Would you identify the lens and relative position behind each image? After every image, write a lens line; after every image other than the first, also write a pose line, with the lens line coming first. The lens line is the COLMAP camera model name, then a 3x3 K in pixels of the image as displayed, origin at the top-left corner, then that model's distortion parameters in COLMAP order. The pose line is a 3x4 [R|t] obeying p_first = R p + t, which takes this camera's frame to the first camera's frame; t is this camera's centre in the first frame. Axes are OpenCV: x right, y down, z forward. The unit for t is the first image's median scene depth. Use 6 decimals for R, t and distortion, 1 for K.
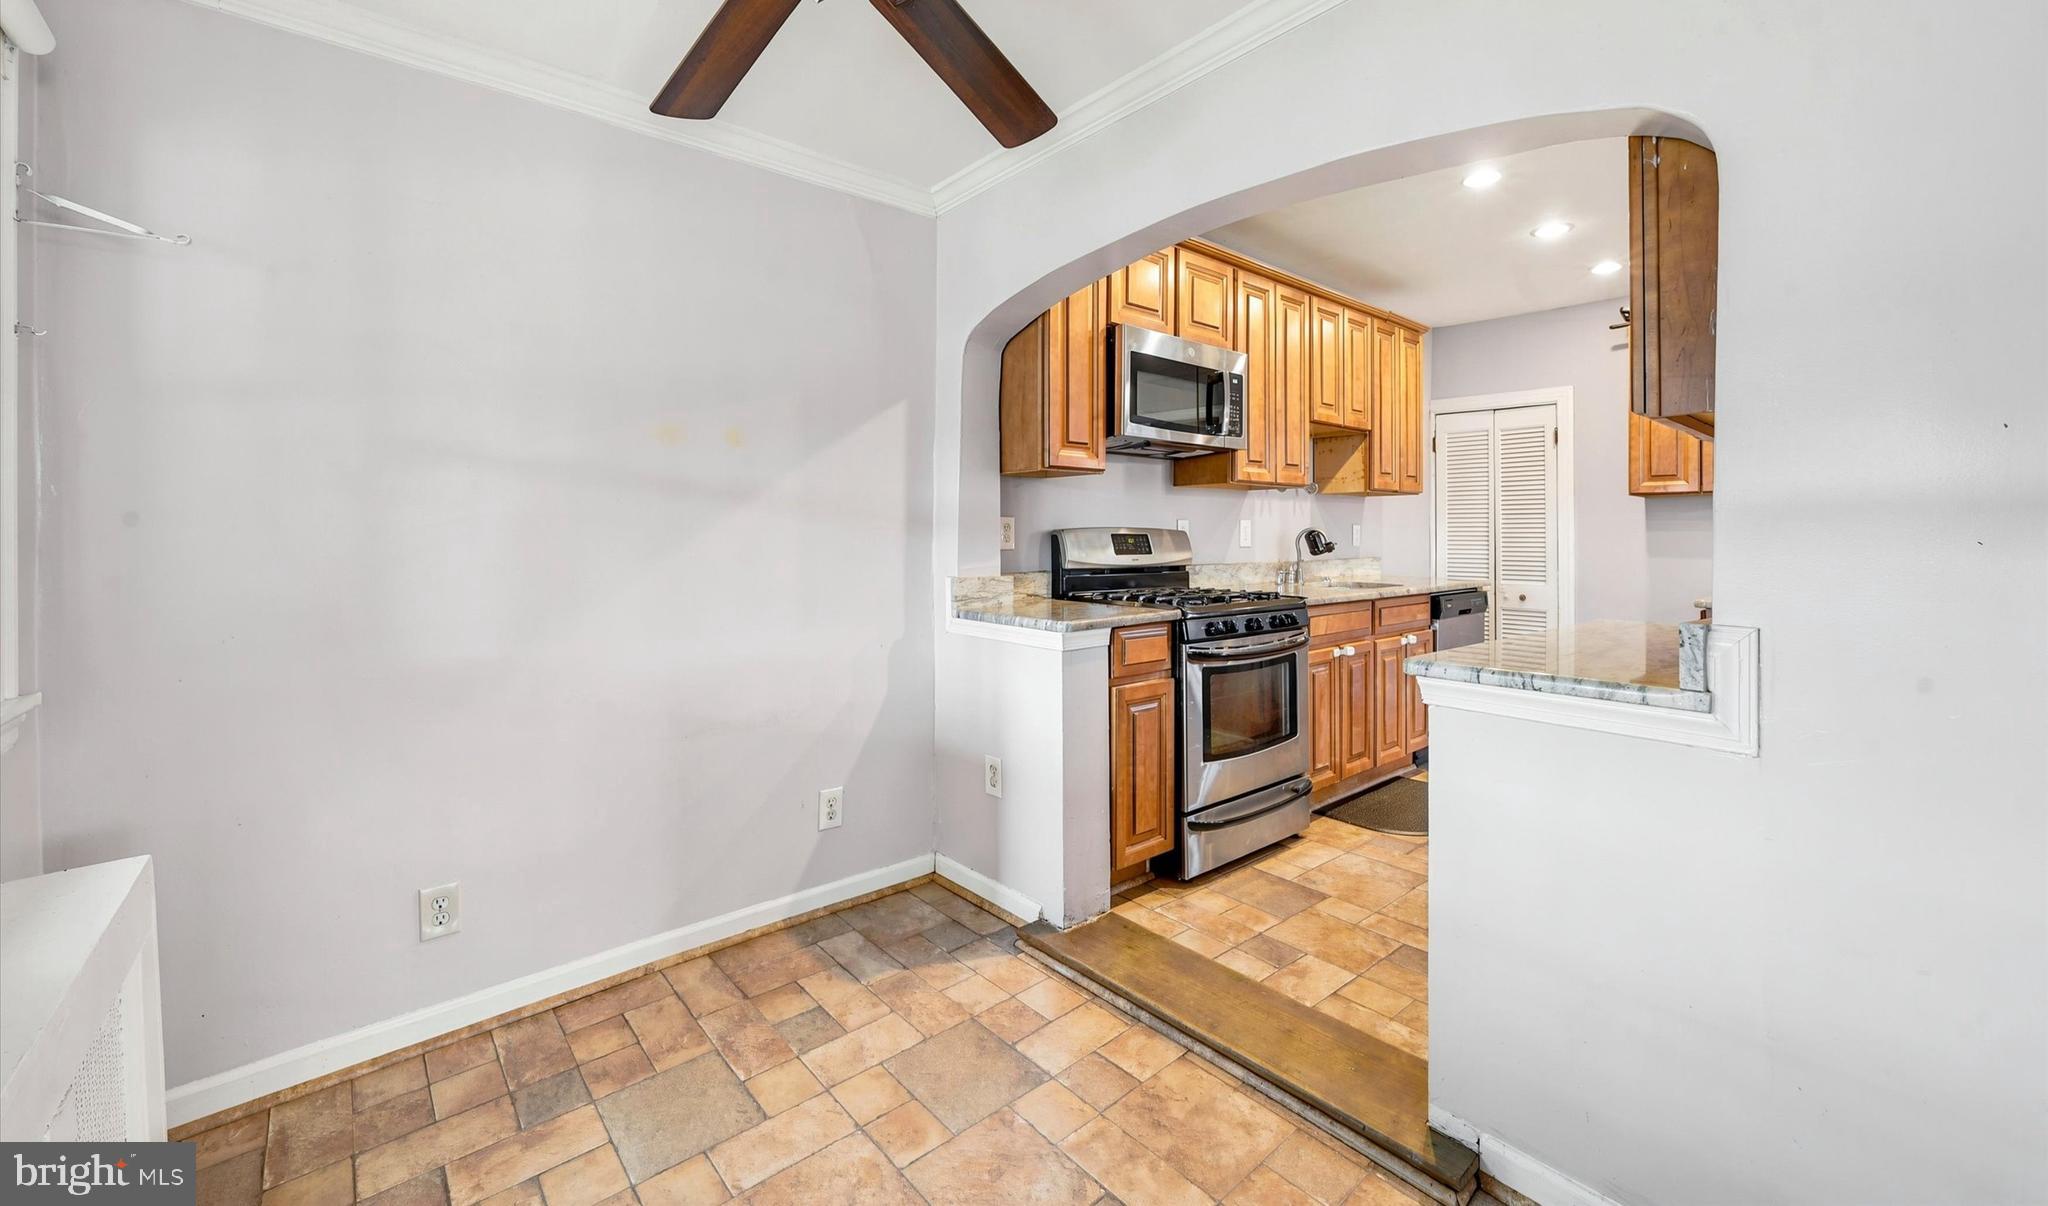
lens RADIAL K [[800.7, 0, 1023.8], [0, 800.7, 544.2], [0, 0, 1]] dist [0.000104, 0.000001]
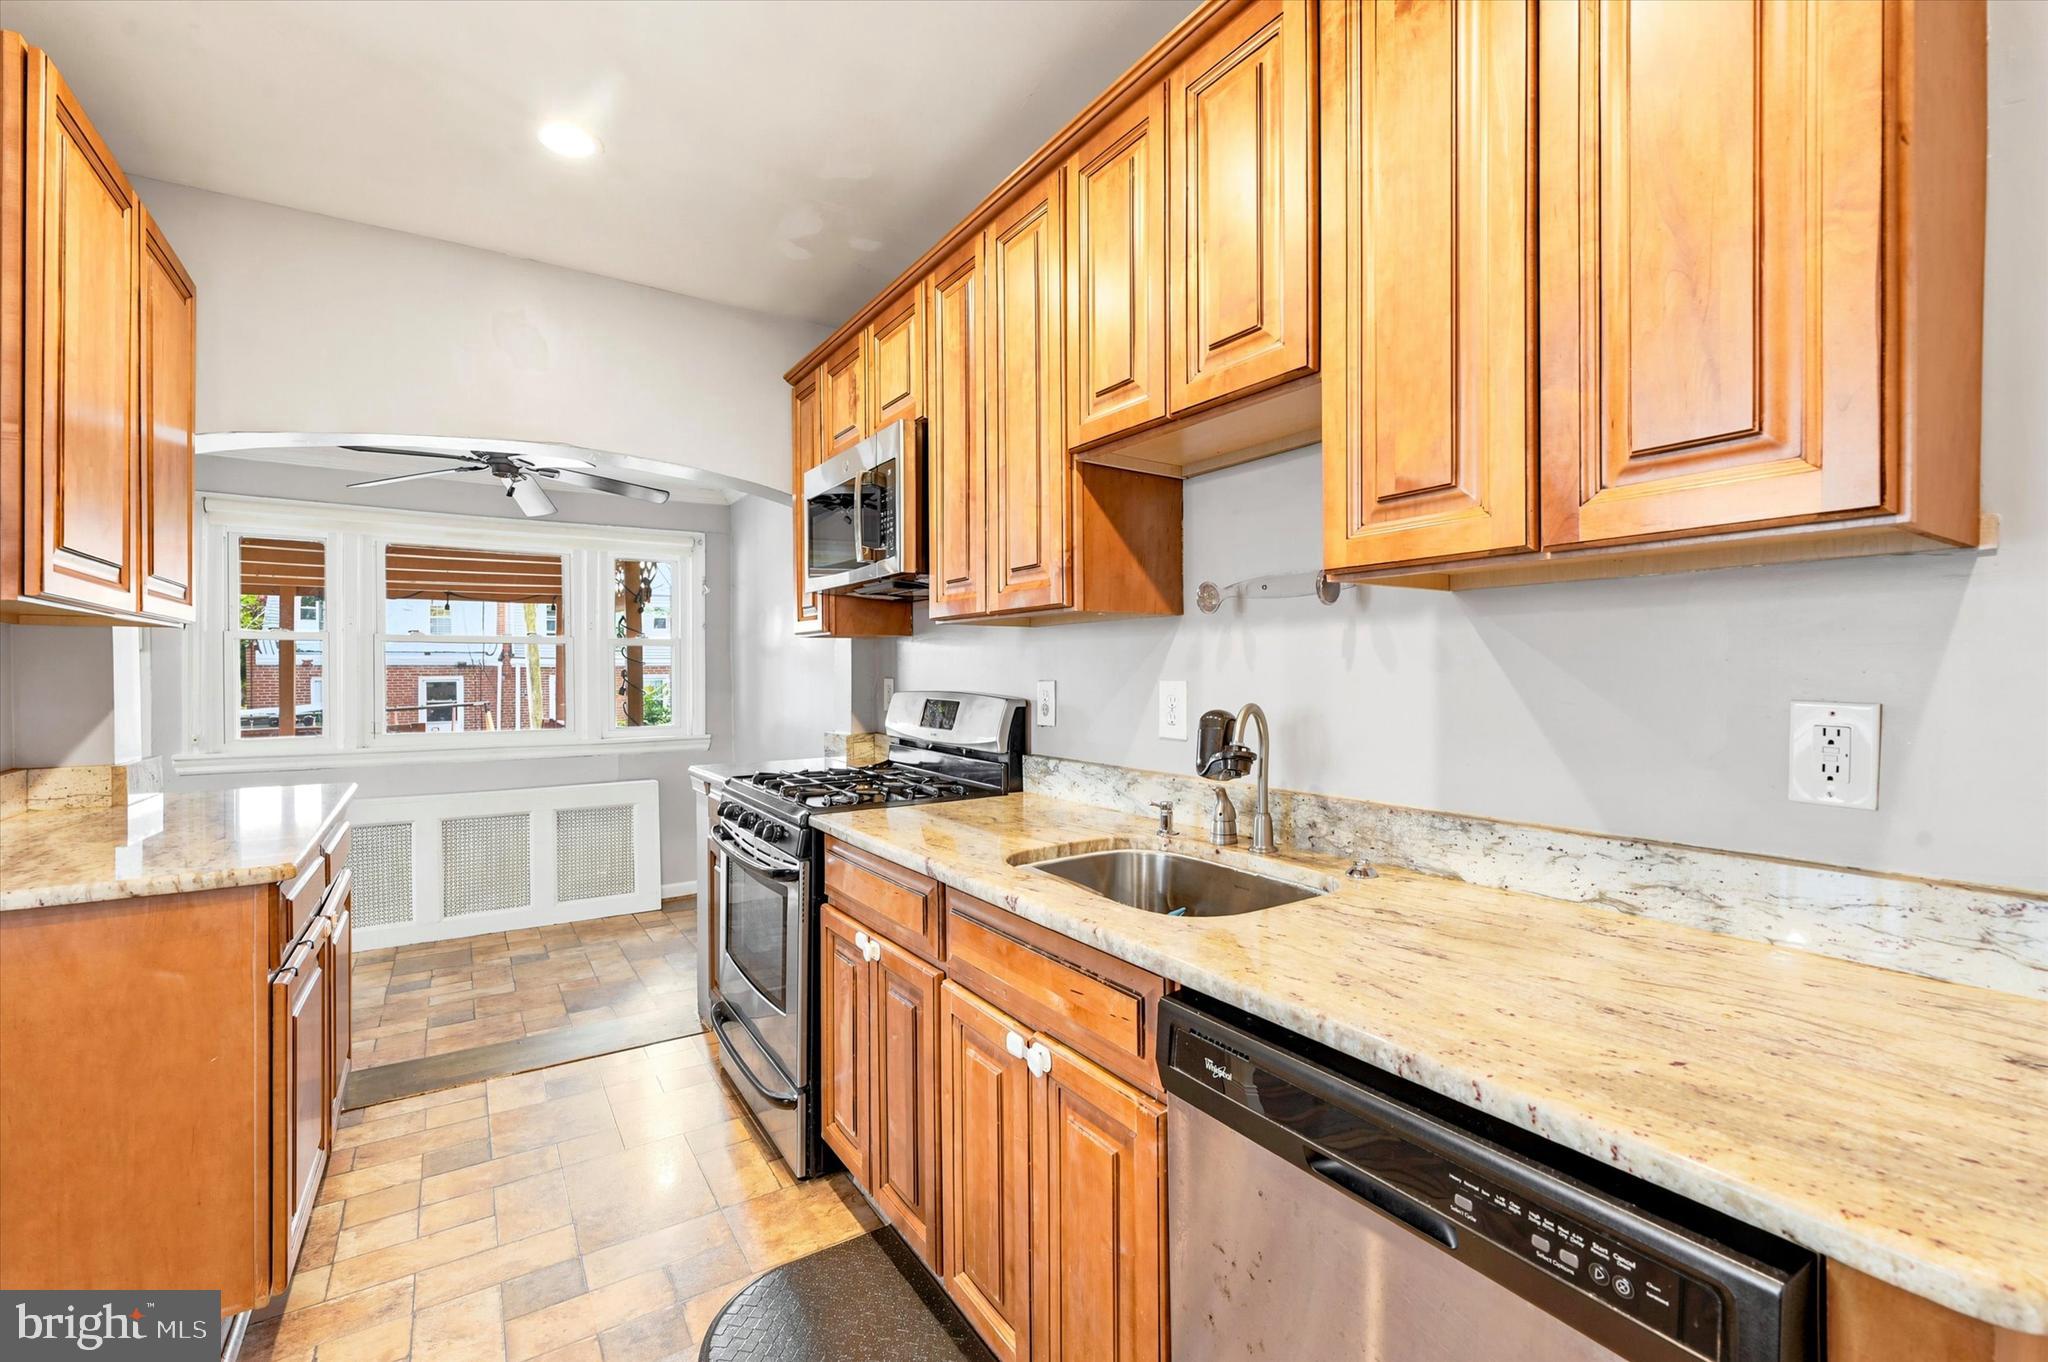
lens RADIAL K [[875.8, 0, 1019.5], [0, 875.8, 675.1], [0, 0, 1]] dist [0.002544, 0.000487]
pose [[-0.130733, 0.012724, -0.991336, 1.002434], [0.000326, 0.999918, 0.012791, -0.049225], [0.991418, 0.001349, -0.130726, 1.252124]]
